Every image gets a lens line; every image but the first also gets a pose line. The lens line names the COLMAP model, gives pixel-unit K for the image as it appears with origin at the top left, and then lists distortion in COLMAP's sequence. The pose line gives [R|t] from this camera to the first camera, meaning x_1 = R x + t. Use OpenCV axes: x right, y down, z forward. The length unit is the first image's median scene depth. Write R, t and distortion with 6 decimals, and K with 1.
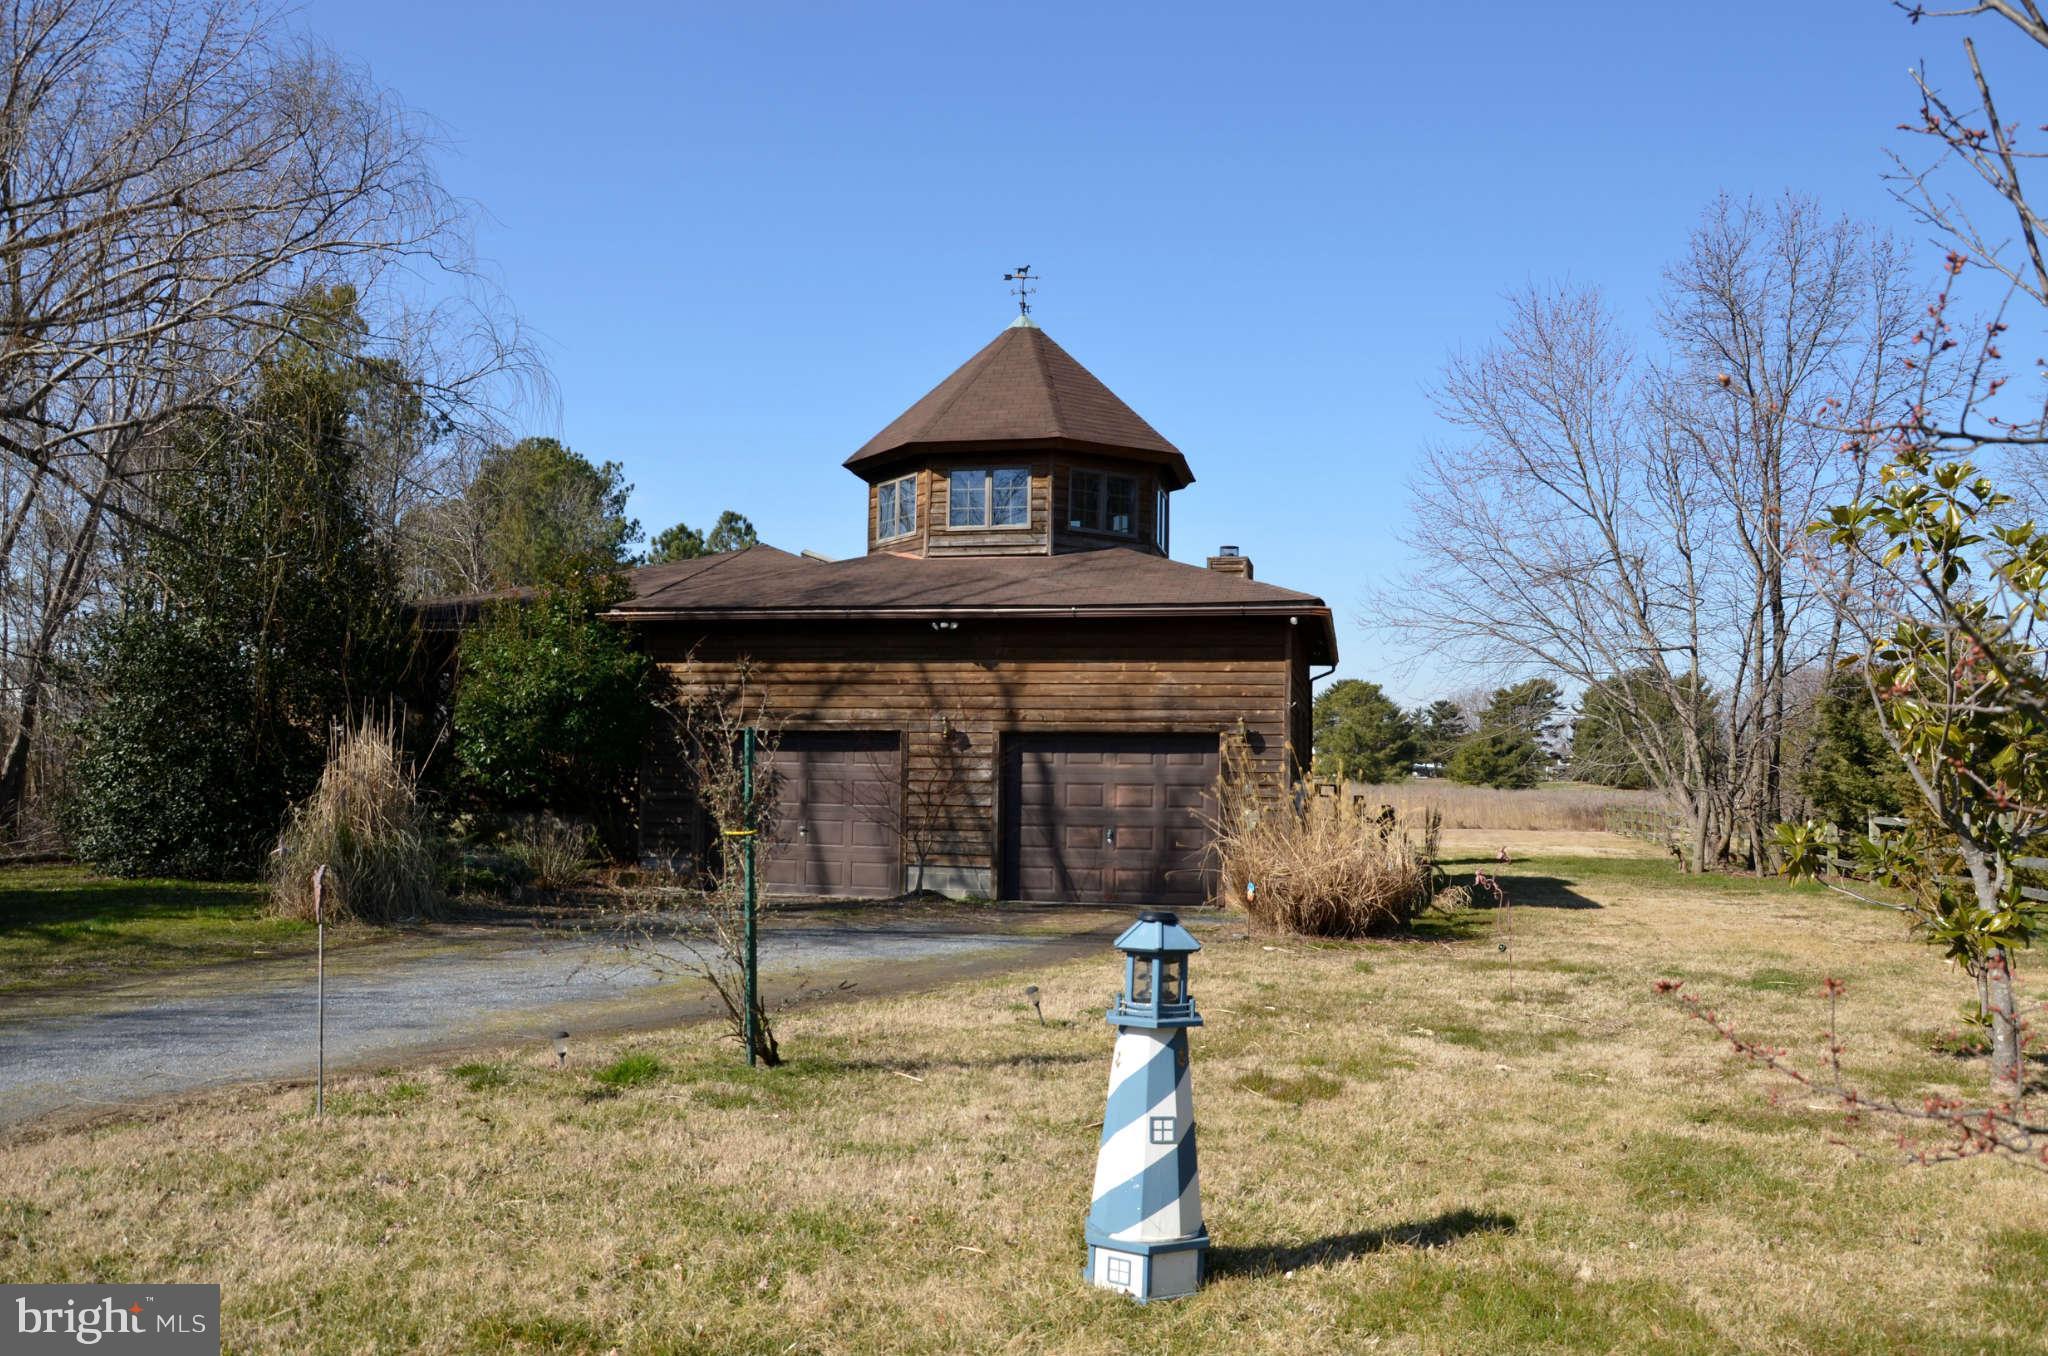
lens RADIAL K [[1850.2, 0, 1024.0], [0, 1850.2, 678.0], [0, 0, 1]] dist [-0.149825, 0.001170]
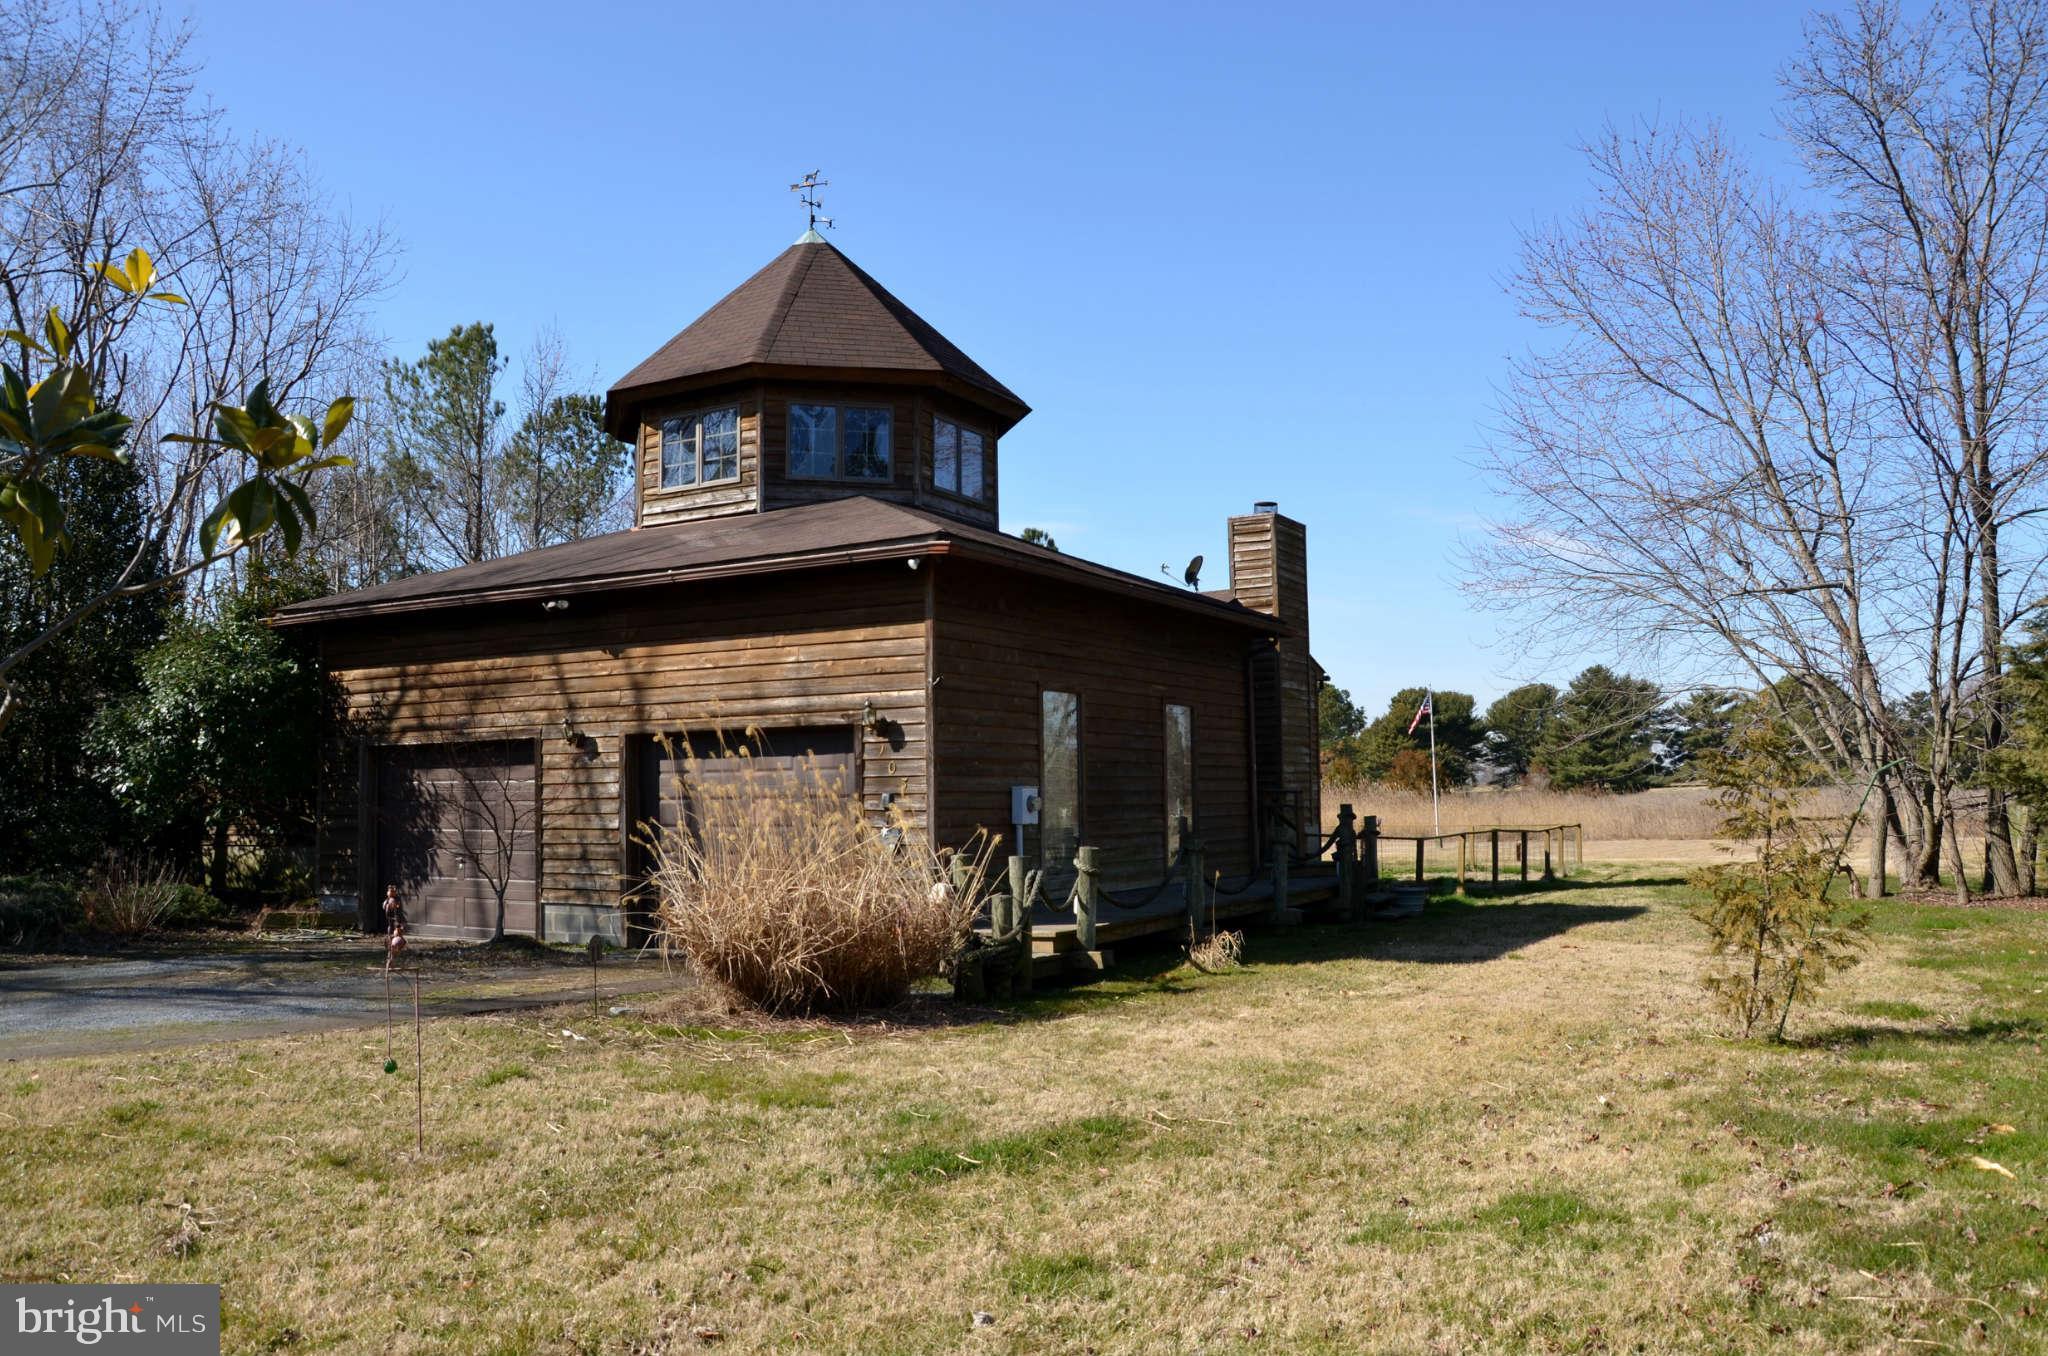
lens RADIAL K [[1771.1, 0, 1024.0], [0, 1771.1, 678.0], [0, 0, 1]] dist [-0.107793, 0.001156]
pose [[0.944586, -0.049506, -0.324510, 0.383772], [0.044041, 0.998737, -0.024170, 0.029735], [0.325297, 0.008539, 0.945573, 0.333157]]
